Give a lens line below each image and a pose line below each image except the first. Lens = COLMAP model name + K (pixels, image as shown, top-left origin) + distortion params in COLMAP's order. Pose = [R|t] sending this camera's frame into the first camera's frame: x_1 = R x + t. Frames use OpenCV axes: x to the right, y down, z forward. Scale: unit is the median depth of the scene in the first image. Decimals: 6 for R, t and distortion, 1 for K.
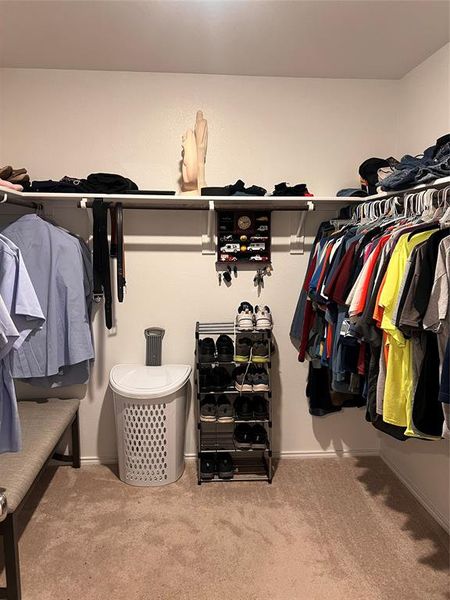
lens RADIAL K [[445.8, 0, 224.5], [0, 445.8, 300.6], [0, 0, 1]] dist [0.004052, -0.009582]
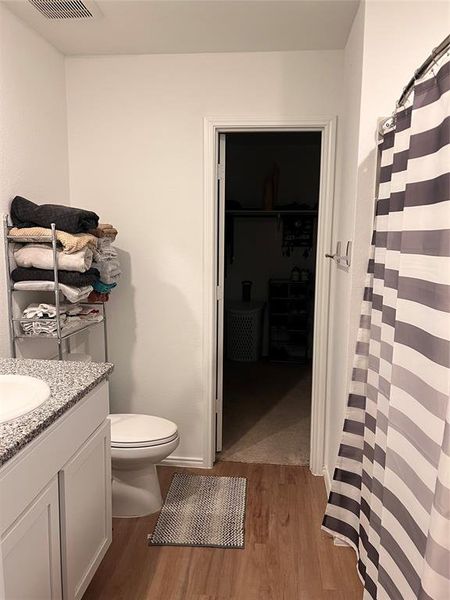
lens RADIAL K [[445.8, 0, 224.9], [0, 445.8, 299.5], [0, 0, 1]] dist [0.004052, -0.009582]
pose [[0.986147, 0.028992, -0.163320, 0.057985], [-0.026130, 0.999466, 0.019643, 0.106775], [0.163803, -0.015103, 0.986378, -0.854418]]
